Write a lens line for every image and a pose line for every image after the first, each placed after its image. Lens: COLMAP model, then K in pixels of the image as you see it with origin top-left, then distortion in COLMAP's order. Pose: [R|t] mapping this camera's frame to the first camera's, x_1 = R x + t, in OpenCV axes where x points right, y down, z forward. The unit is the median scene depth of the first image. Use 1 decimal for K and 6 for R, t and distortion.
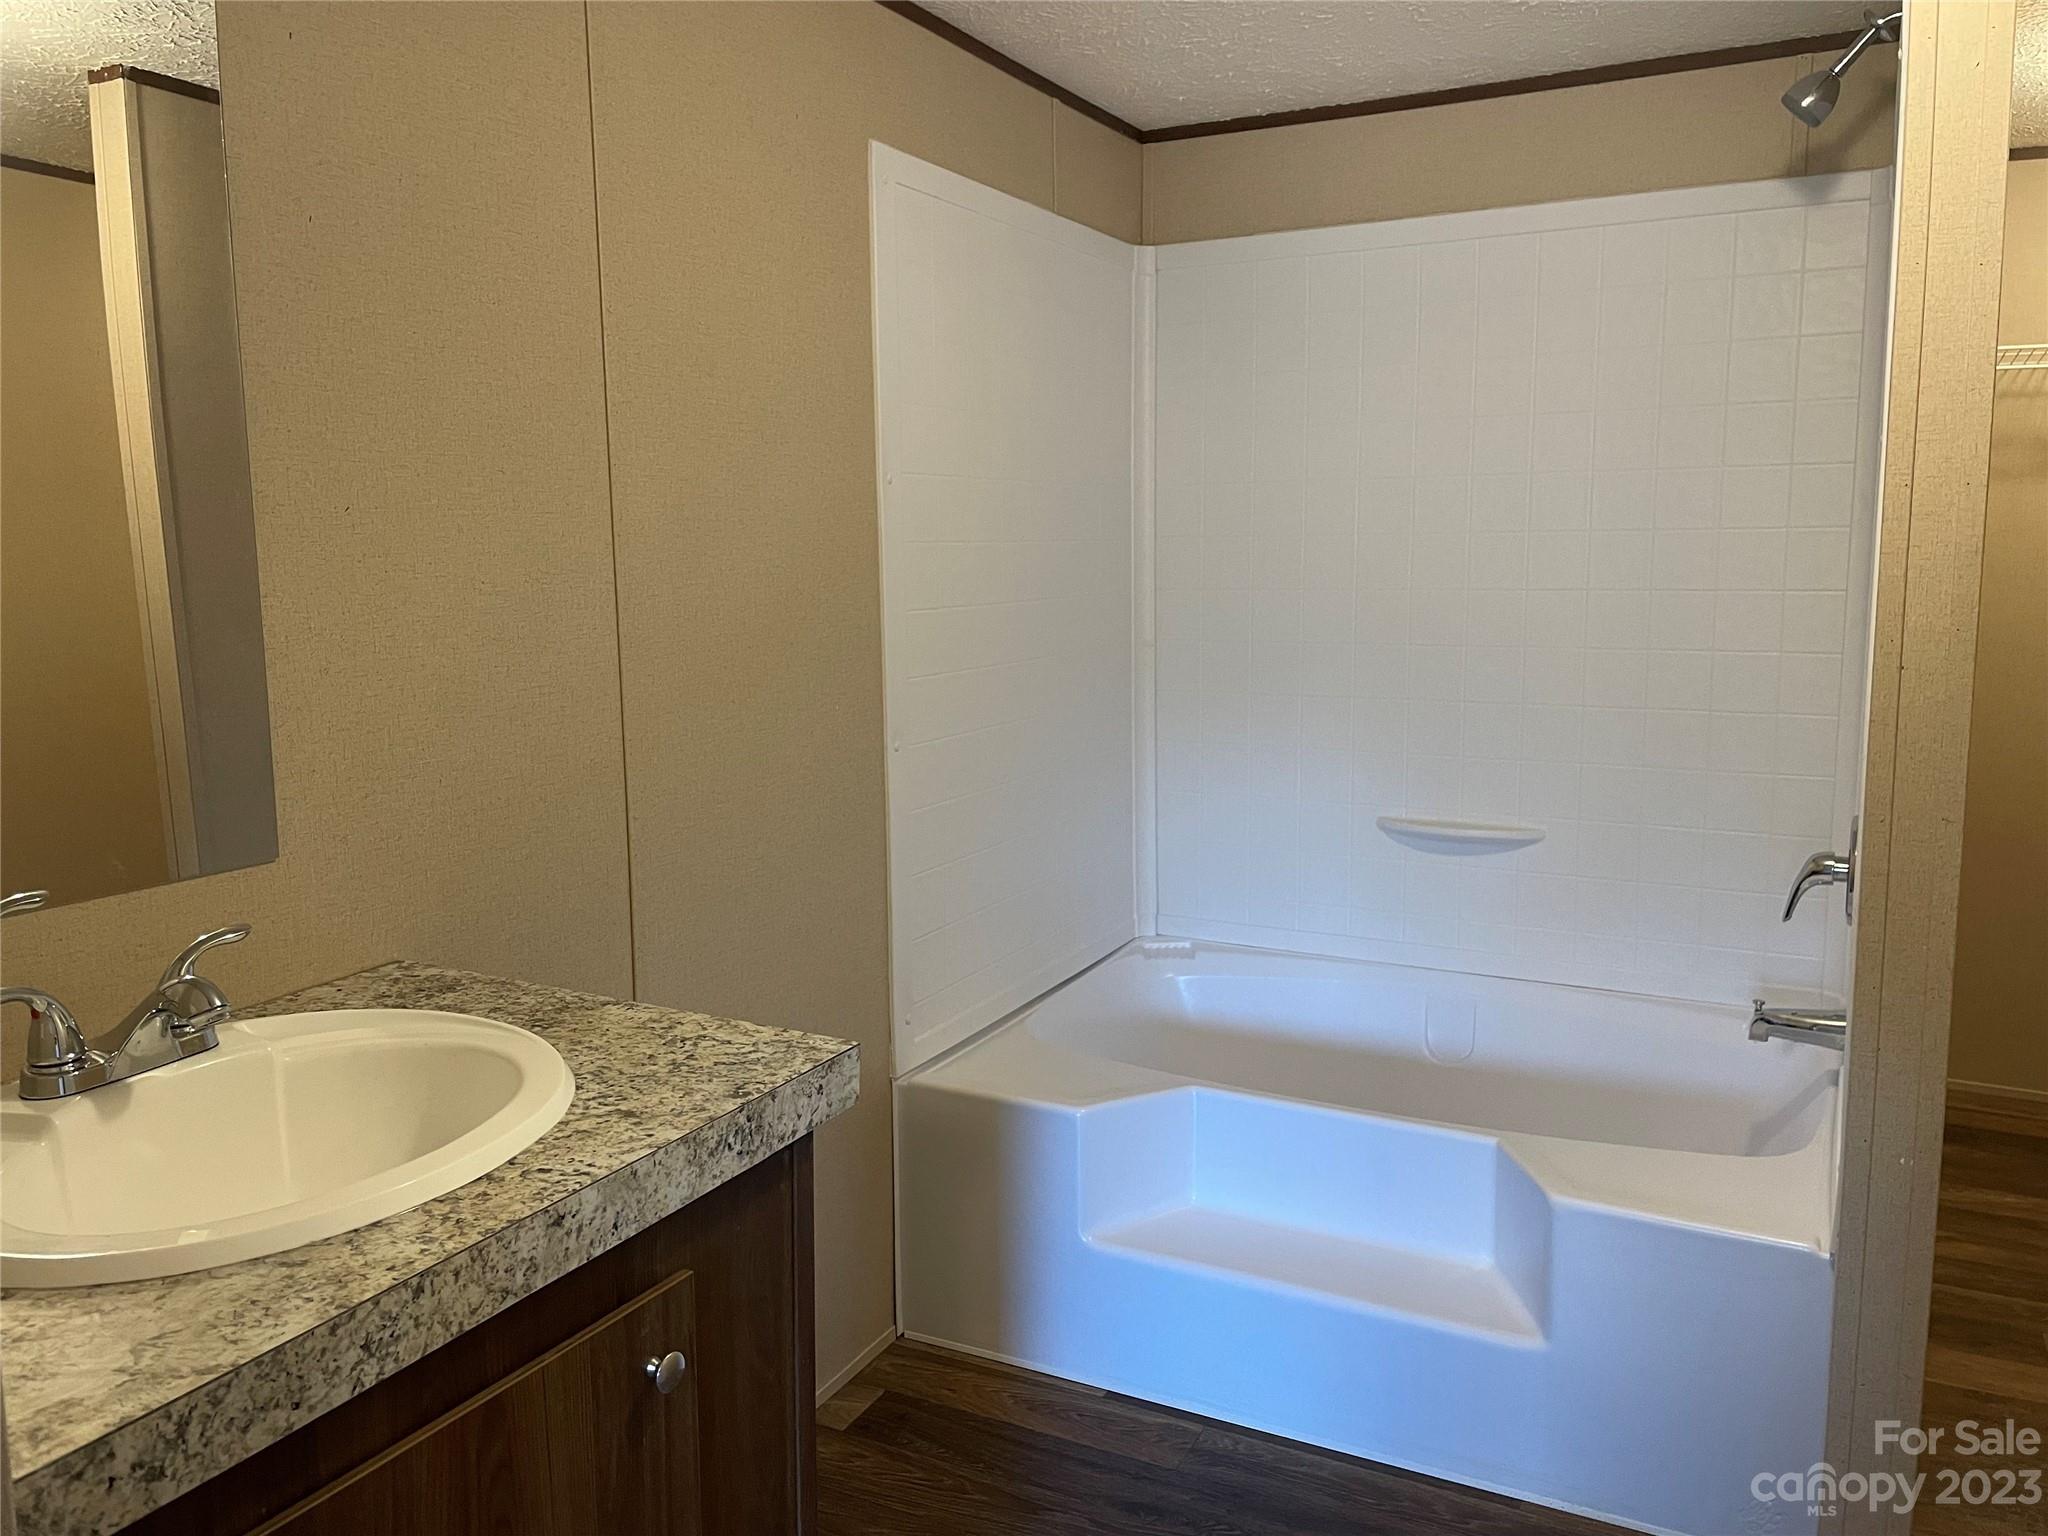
lens RADIAL K [[1530.5, 0, 1024.0], [0, 1530.5, 768.0], [0, 0, 1]] dist [0.087626, -0.121558]
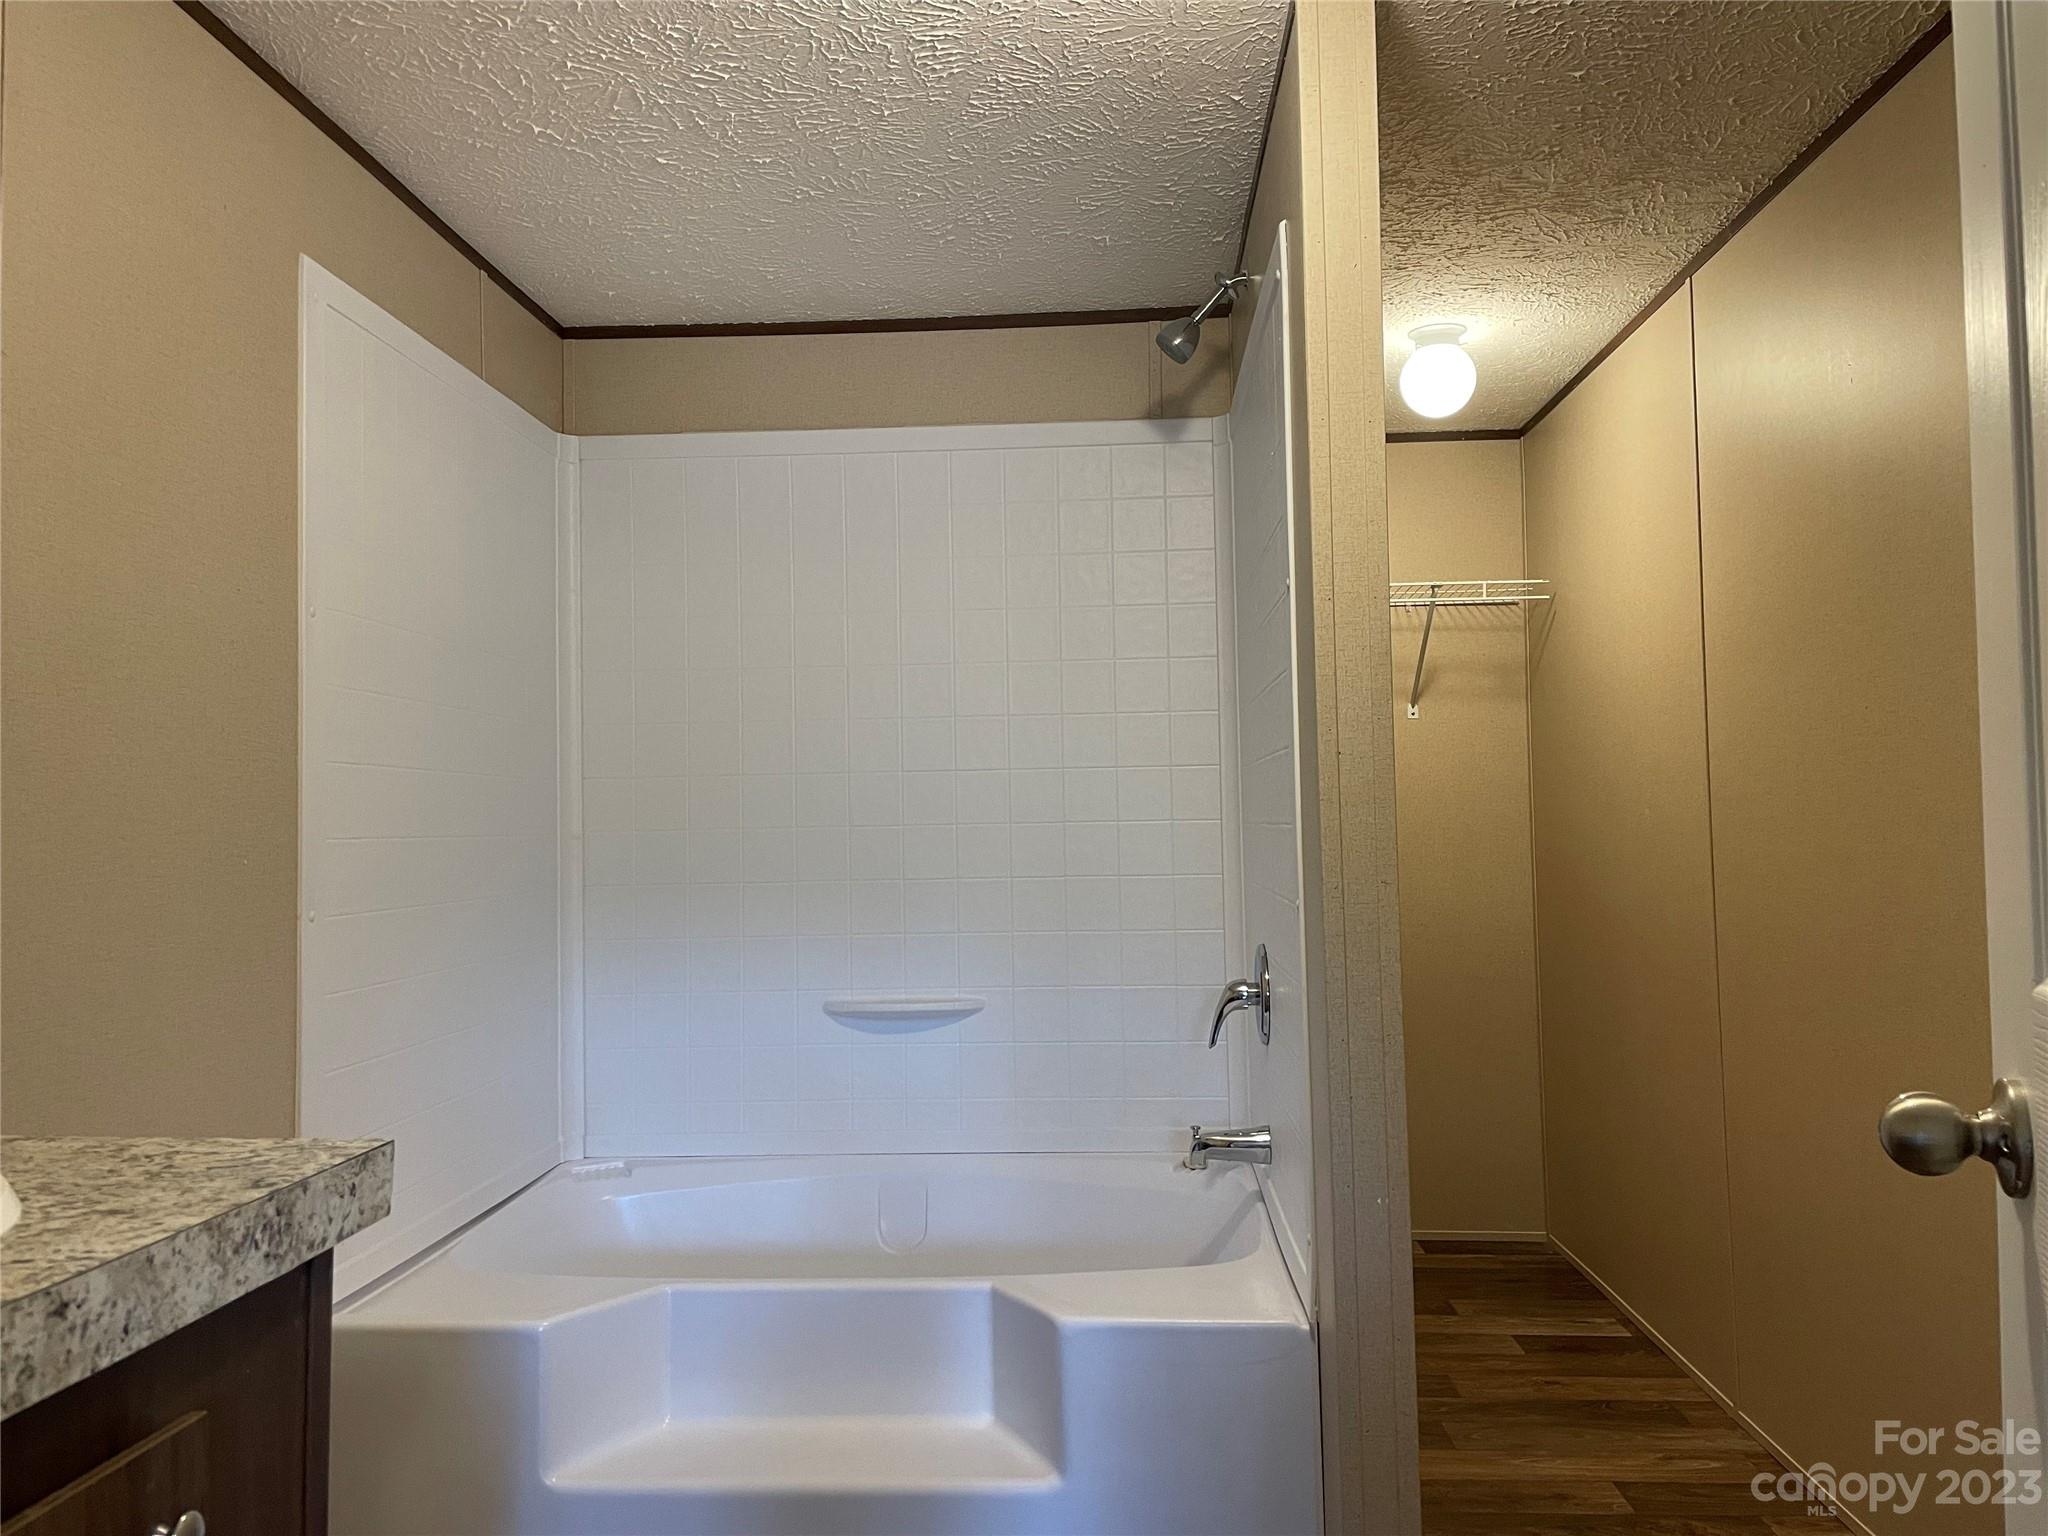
lens RADIAL K [[1528.5, 0, 1030.5], [0, 1528.5, 753.3], [0, 0, 1]] dist [0.107131, -0.133349]
pose [[0.913083, 0.010662, 0.407634, -0.157310], [0.066365, 0.982445, -0.174352, 0.164099], [-0.402336, 0.186250, 0.896346, 0.081471]]
